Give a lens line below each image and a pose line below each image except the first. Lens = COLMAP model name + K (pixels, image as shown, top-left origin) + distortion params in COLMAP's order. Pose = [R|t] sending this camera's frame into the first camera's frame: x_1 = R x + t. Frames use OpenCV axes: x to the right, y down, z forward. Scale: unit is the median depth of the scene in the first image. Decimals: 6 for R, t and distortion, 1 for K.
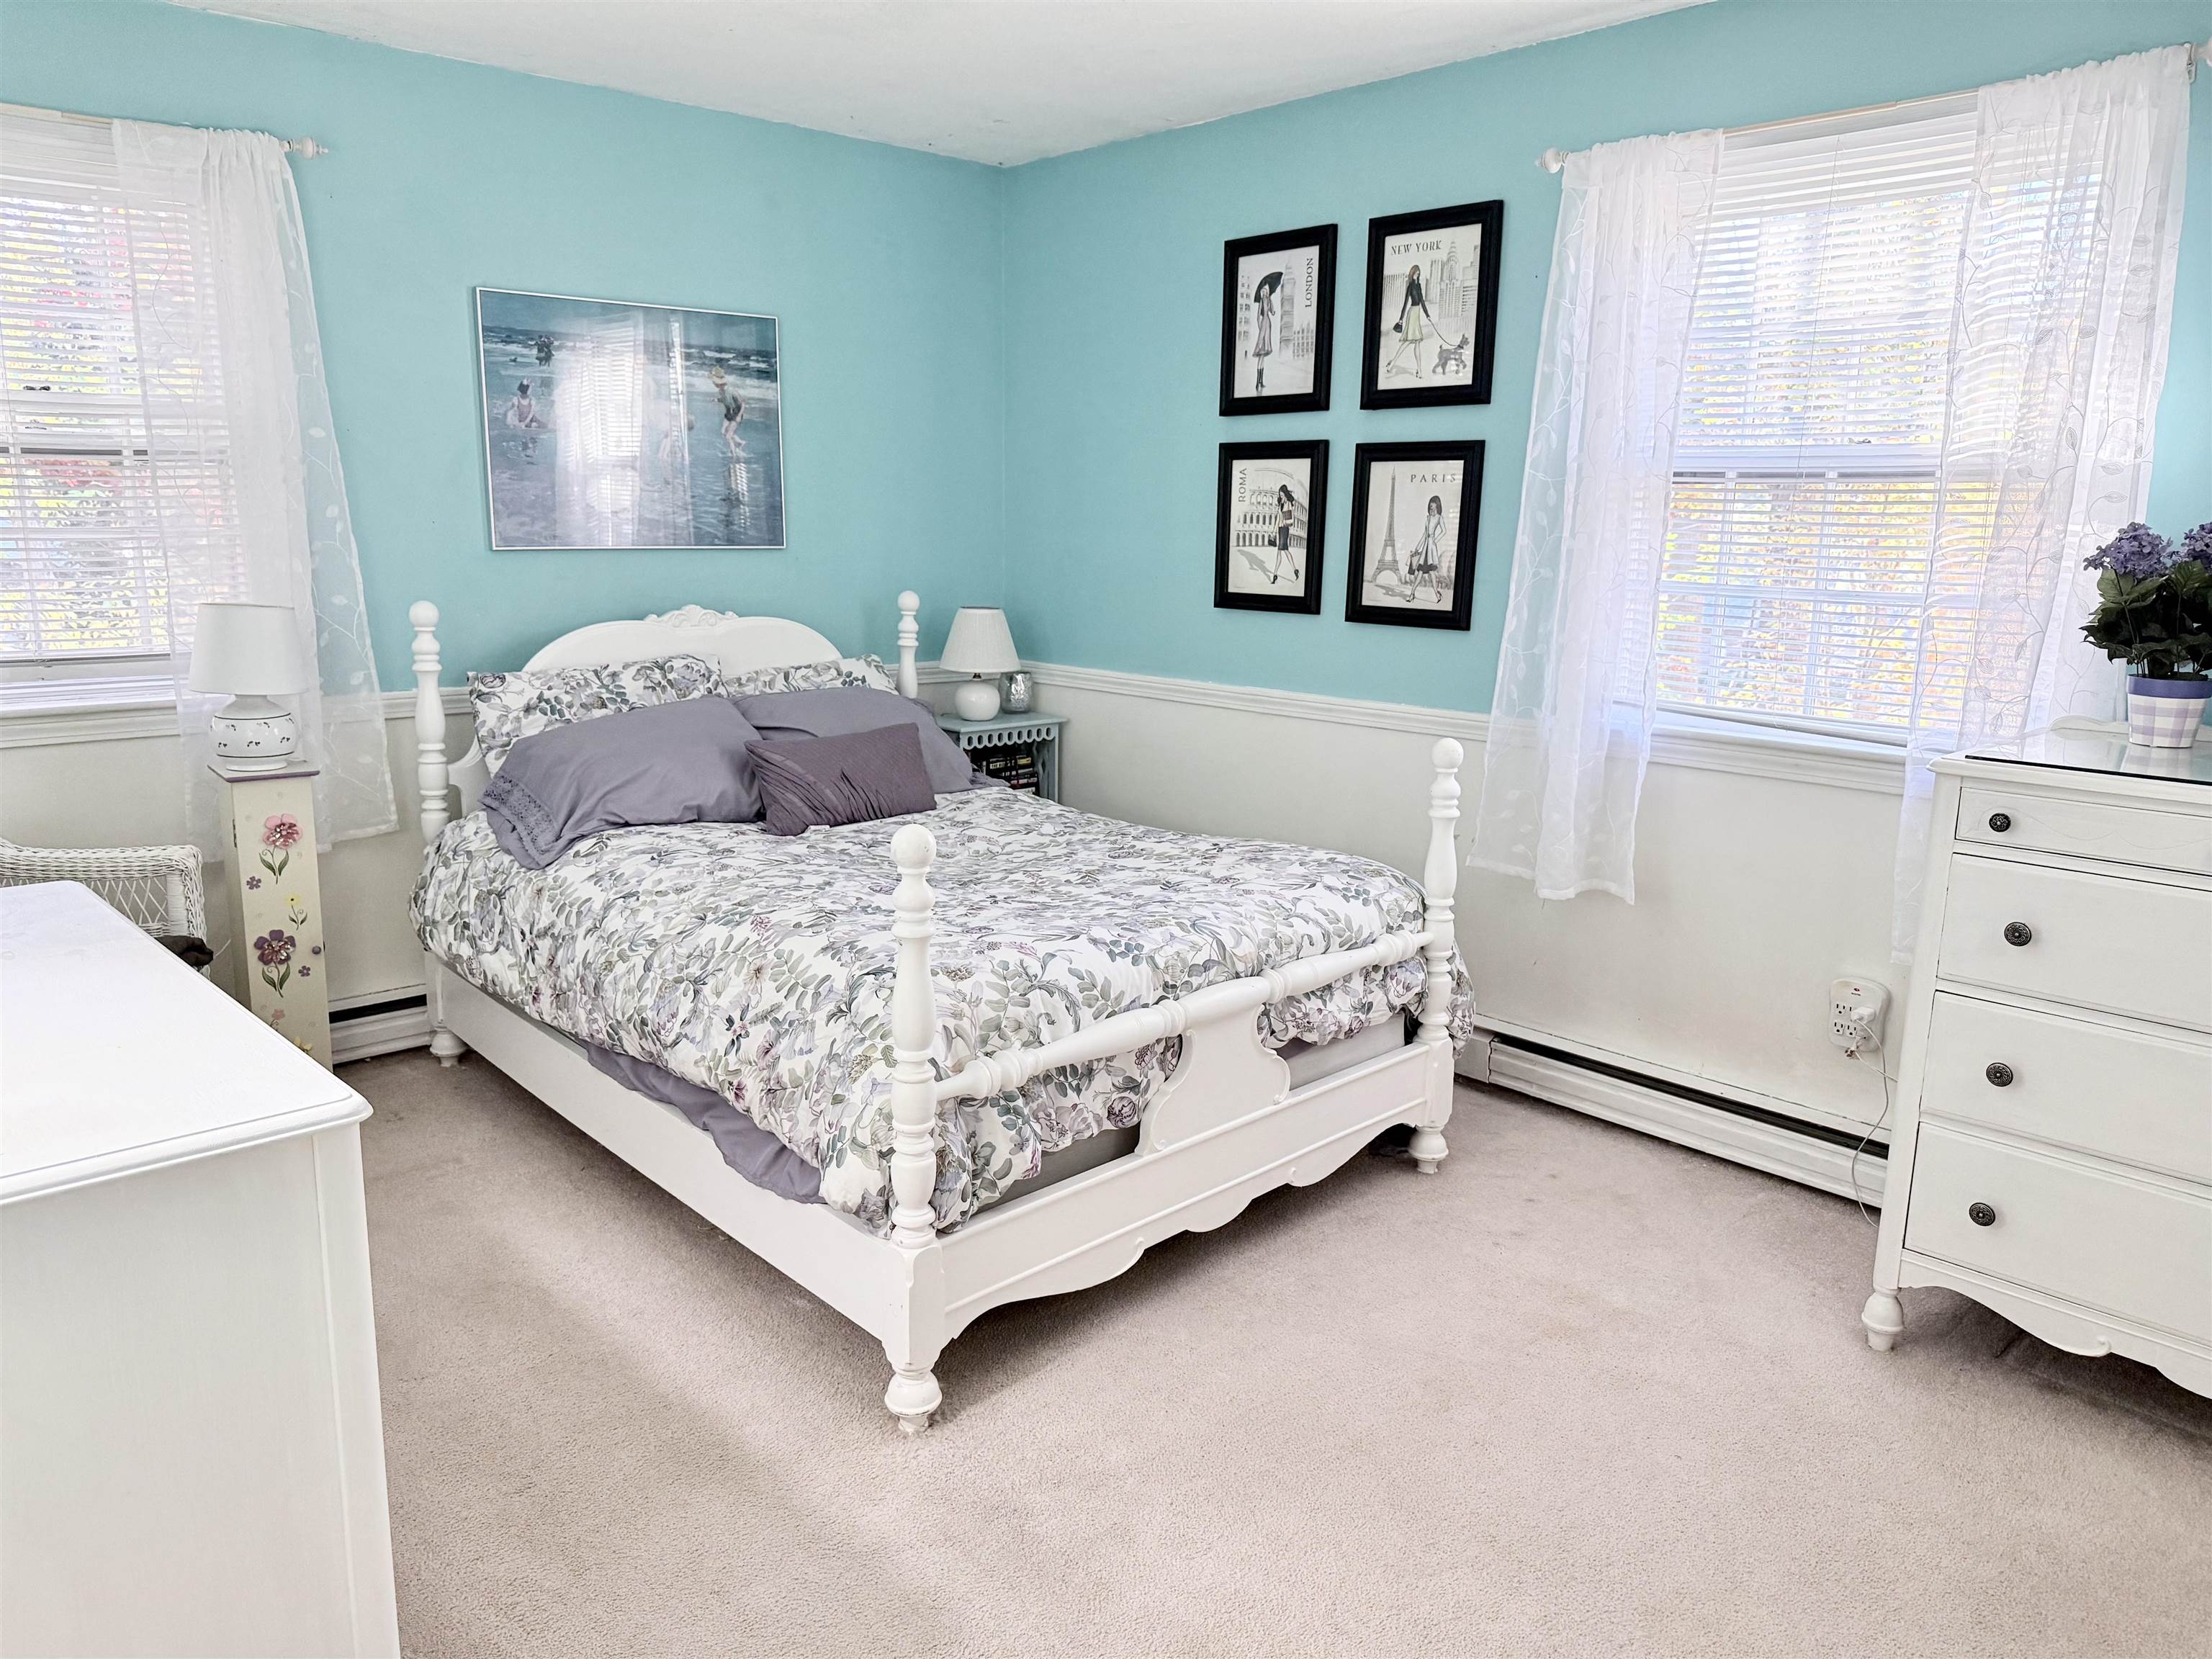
lens RADIAL K [[1536.5, 0, 1109.7], [0, 1536.5, 869.9], [0, 0, 1]] dist [0.075974, -0.130508]
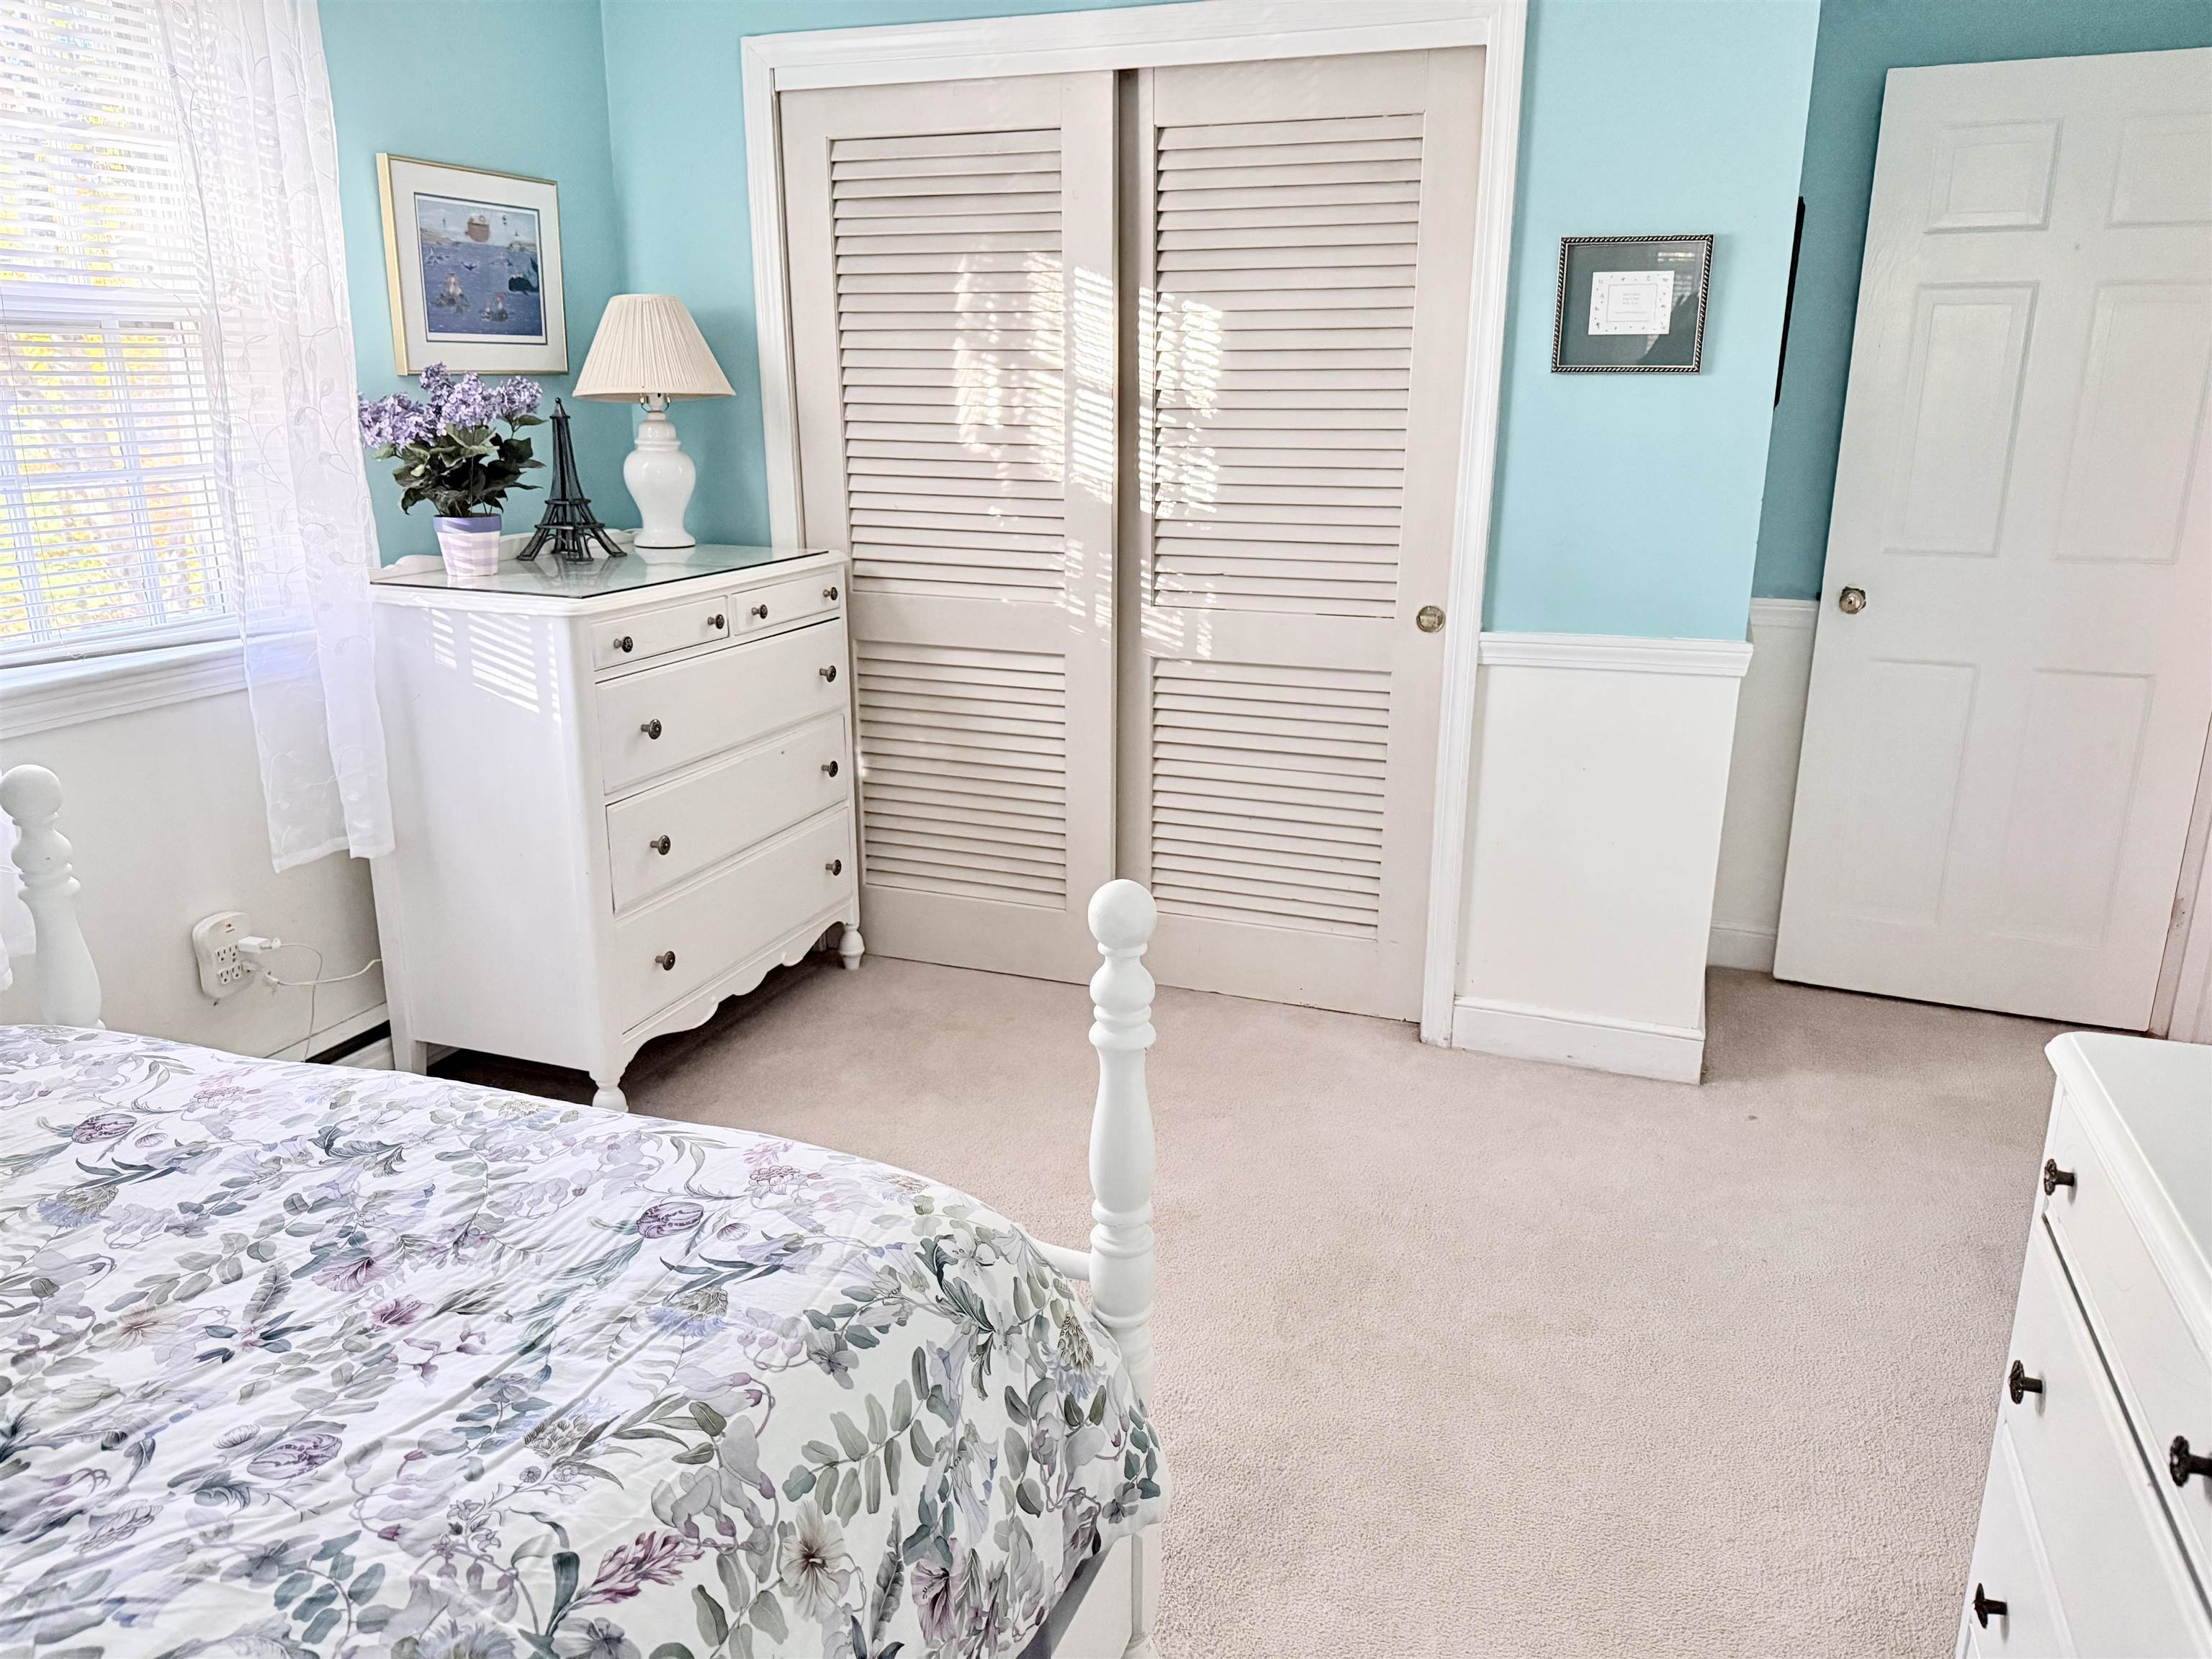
lens RADIAL K [[1573.1, 0, 1092.0], [0, 1573.1, 856.5], [0, 0, 1]] dist [0.074935, -0.120865]
pose [[-0.447509, -0.273898, 0.851303, -0.451541], [0.194547, 0.899326, 0.391617, -0.198015], [-0.872862, 0.340870, -0.349170, 0.815974]]
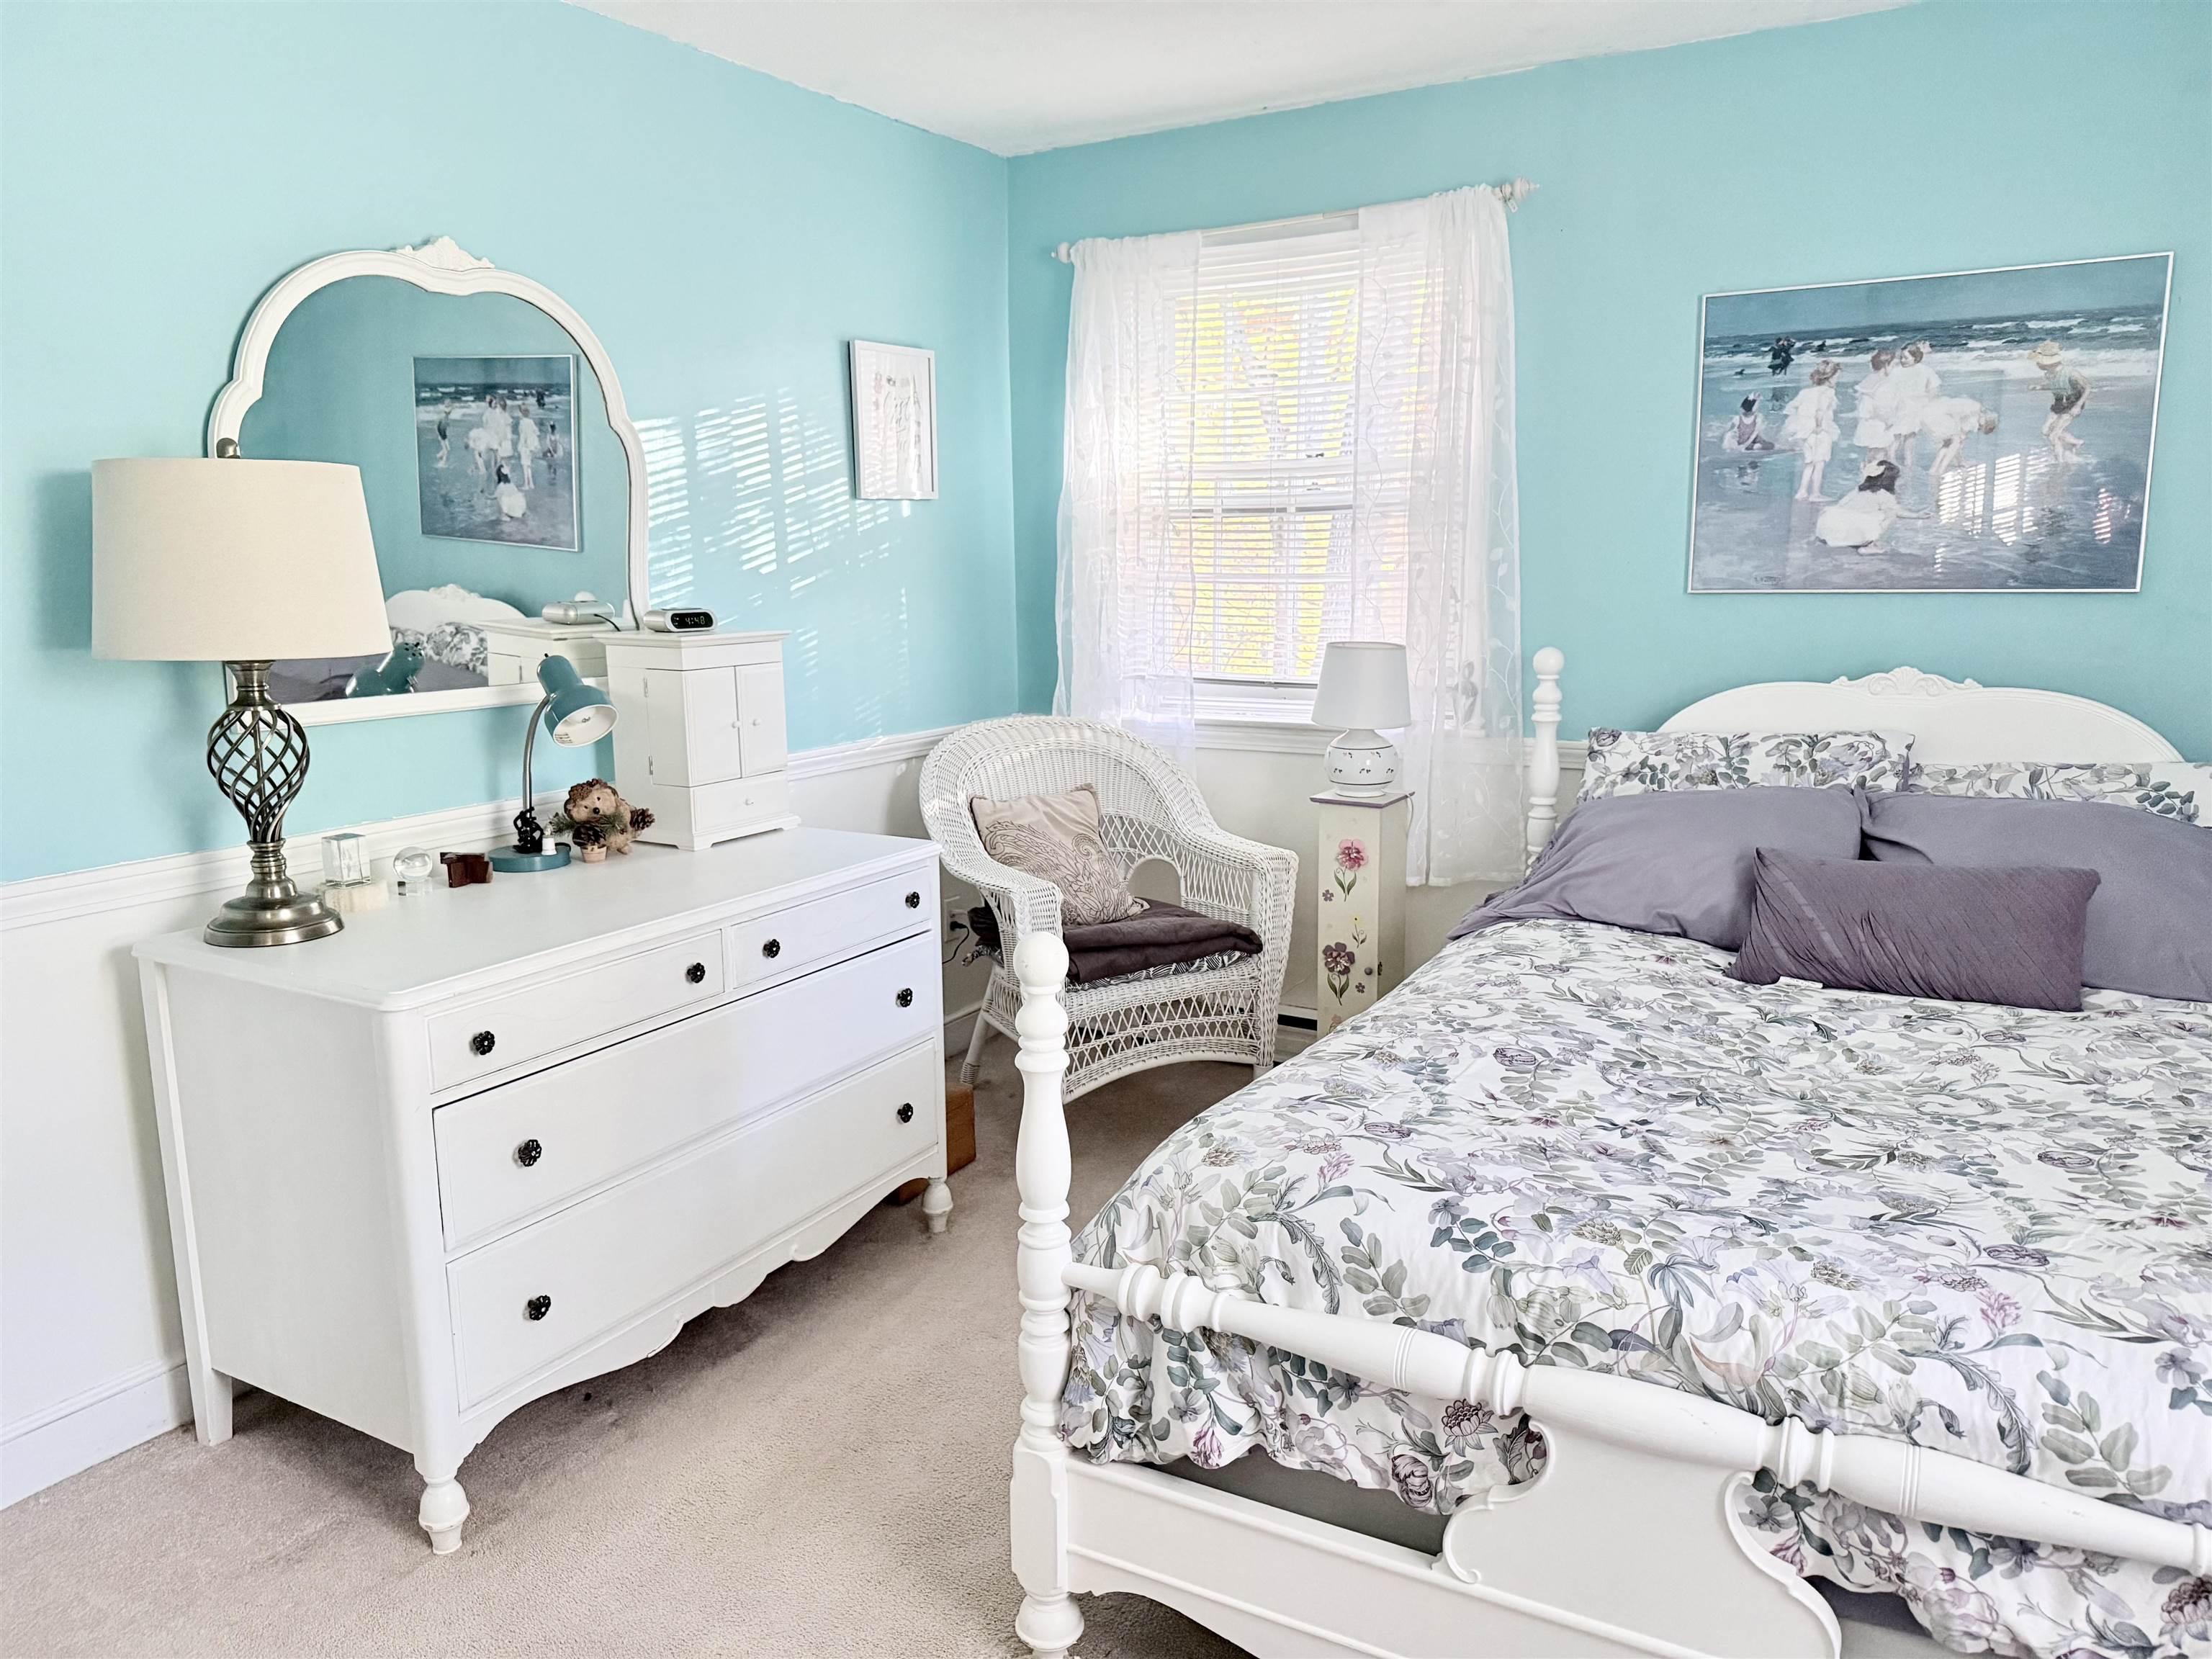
lens RADIAL K [[1522.4, 0, 1091.1], [0, 1522.4, 859.6], [0, 0, 1]] dist [0.081199, -0.105201]
pose [[0.289695, 0.172870, -0.941378, 0.412271], [-0.200798, 0.972643, 0.116819, -0.109395], [0.935819, 0.155185, 0.316482, 0.503224]]
